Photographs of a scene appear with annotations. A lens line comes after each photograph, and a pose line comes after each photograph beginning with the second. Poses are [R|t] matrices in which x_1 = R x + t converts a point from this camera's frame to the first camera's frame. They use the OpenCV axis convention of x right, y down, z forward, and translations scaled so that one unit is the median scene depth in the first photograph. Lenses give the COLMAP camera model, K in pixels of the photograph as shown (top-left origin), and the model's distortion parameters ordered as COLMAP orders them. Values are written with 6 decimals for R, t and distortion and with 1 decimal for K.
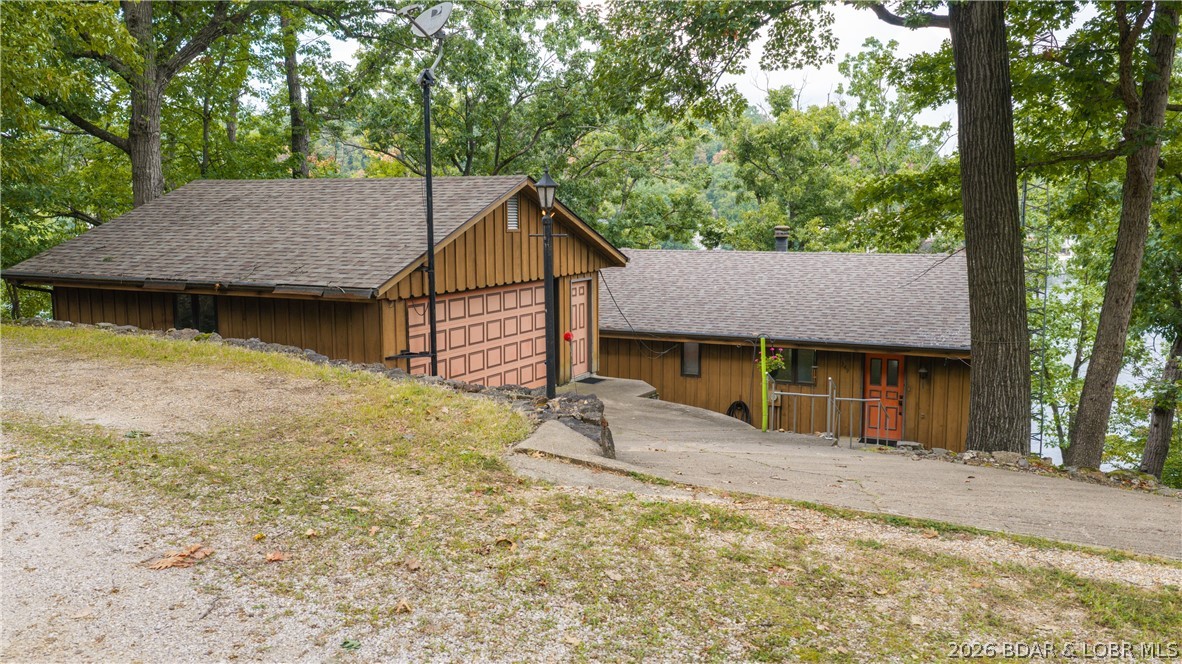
lens RADIAL K [[978.4, 0, 591.7], [0, 978.4, 330.3], [0, 0, 1]] dist [0.028960, -0.054653]
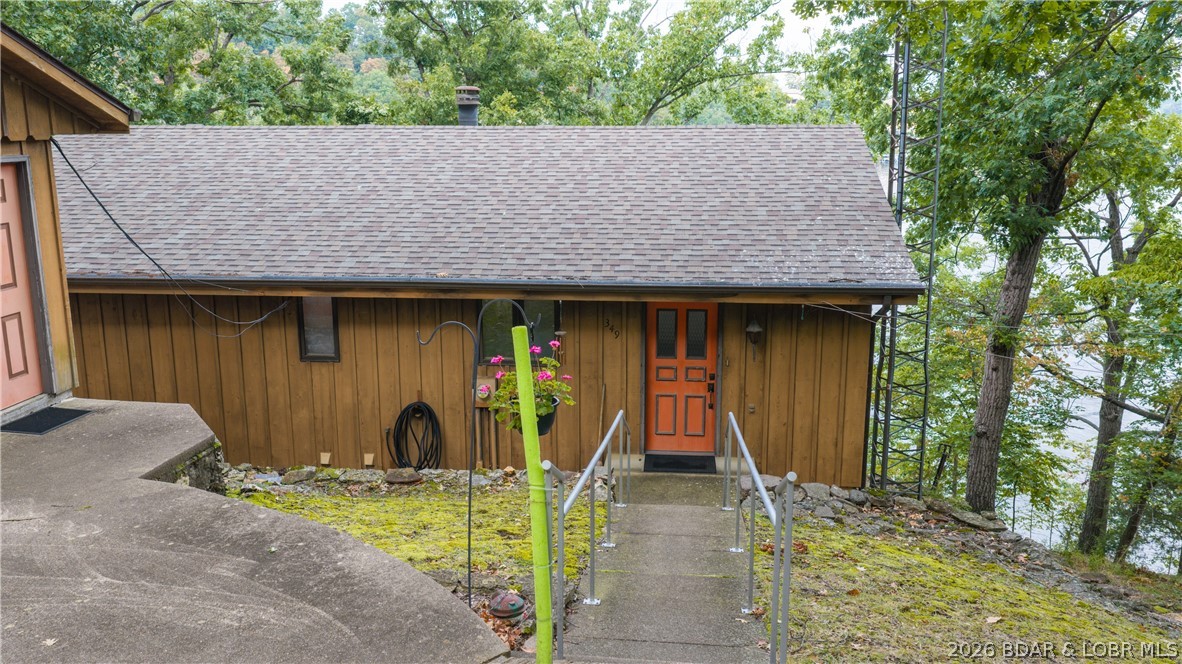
lens RADIAL K [[978.4, 0, 593.8], [0, 978.4, 333.2], [0, 0, 1]] dist [0.028960, -0.054653]
pose [[0.940650, -0.070242, 0.332031, 0.073001], [0.041814, 0.994880, 0.092008, -0.009698], [-0.336794, -0.072664, 0.938770, 0.514193]]
